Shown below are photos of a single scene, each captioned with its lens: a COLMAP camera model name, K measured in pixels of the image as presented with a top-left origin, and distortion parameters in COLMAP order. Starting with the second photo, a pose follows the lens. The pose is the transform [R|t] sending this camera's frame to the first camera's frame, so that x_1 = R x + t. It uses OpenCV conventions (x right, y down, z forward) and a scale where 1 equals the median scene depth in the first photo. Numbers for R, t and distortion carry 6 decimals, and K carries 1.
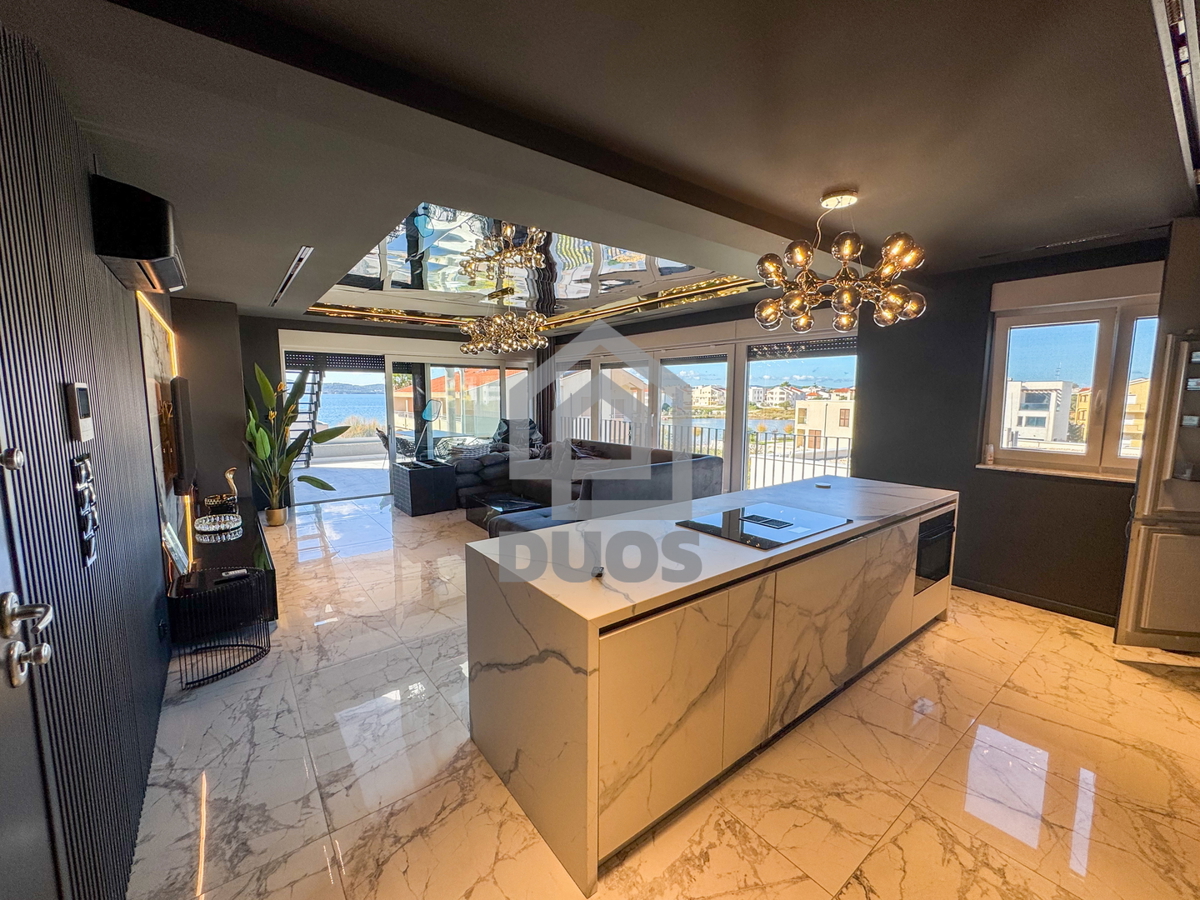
lens RADIAL K [[481.7, 0, 591.6], [0, 481.7, 450.3], [0, 0, 1]] dist [0.000520, -0.000142]
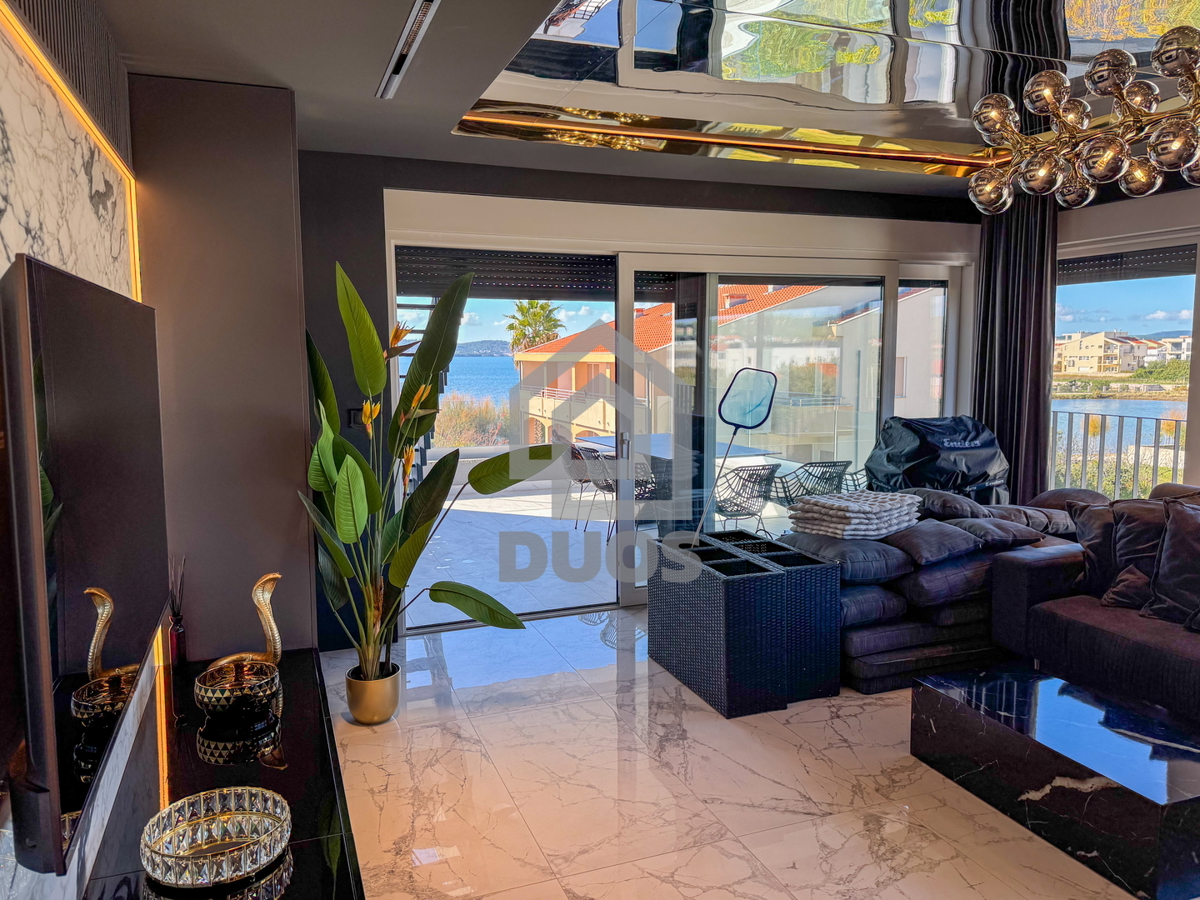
lens RADIAL K [[871.0, 0, 600.0], [0, 871.0, 450.0], [0, 0, 1]] dist [0.104872, -0.149685]
pose [[0.957227, 0.022704, -0.288447, -0.268817], [-0.024824, 0.999685, -0.003691, -0.041086], [0.288273, 0.010694, 0.957489, 0.365501]]
